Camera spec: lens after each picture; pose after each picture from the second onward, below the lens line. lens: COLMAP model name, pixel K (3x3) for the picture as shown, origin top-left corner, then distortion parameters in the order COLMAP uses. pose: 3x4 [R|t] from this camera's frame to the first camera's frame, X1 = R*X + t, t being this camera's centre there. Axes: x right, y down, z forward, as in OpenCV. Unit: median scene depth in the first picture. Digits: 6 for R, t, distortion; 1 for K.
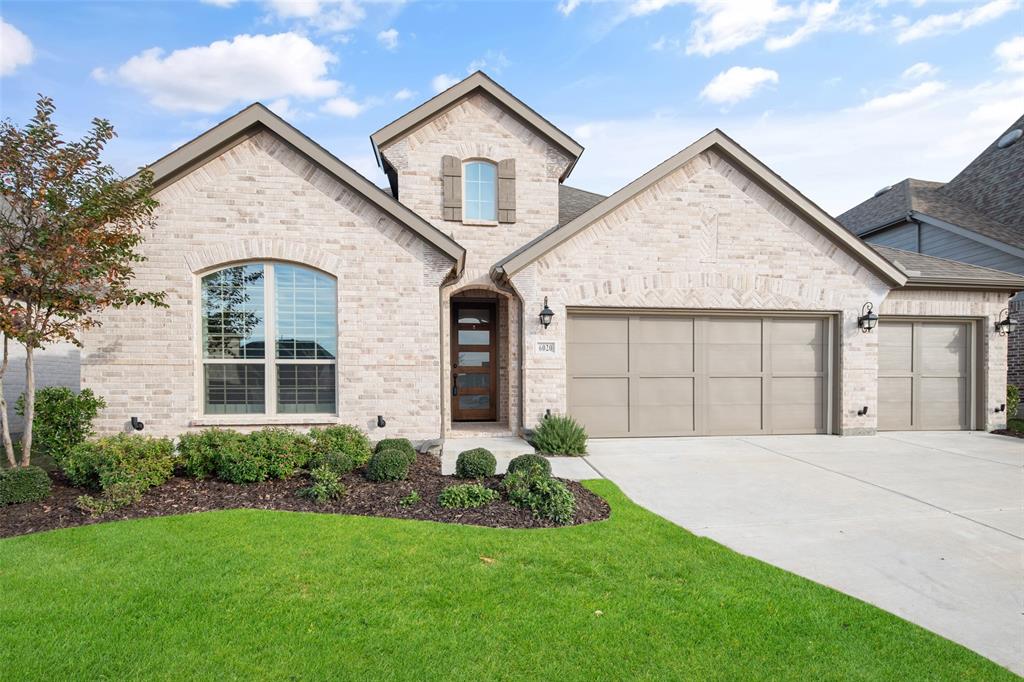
lens RADIAL K [[509.9, 0, 512.1], [0, 509.9, 354.4], [0, 0, 1]] dist [-0.001290, -0.001063]
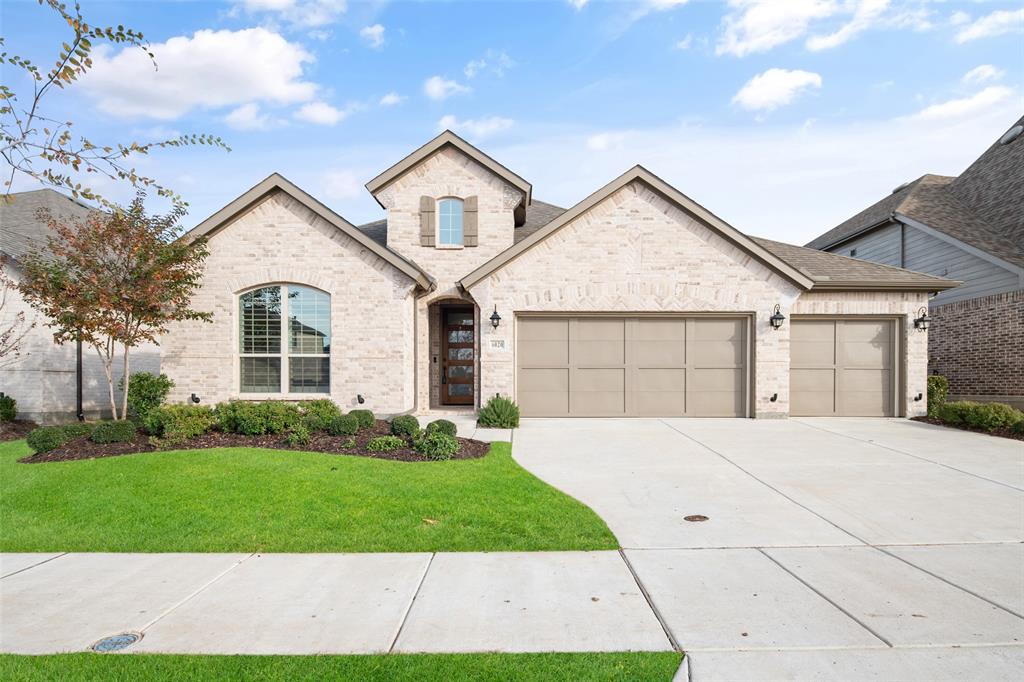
lens RADIAL K [[504.9, 0, 512.0], [0, 504.9, 341.0], [0, 0, 1]] dist [-0.001252, -0.000003]
pose [[0.991586, -0.006263, -0.129298, 0.255339], [0.003408, 0.999746, -0.022290, 0.005974], [0.129404, 0.021661, 0.991355, -0.229663]]
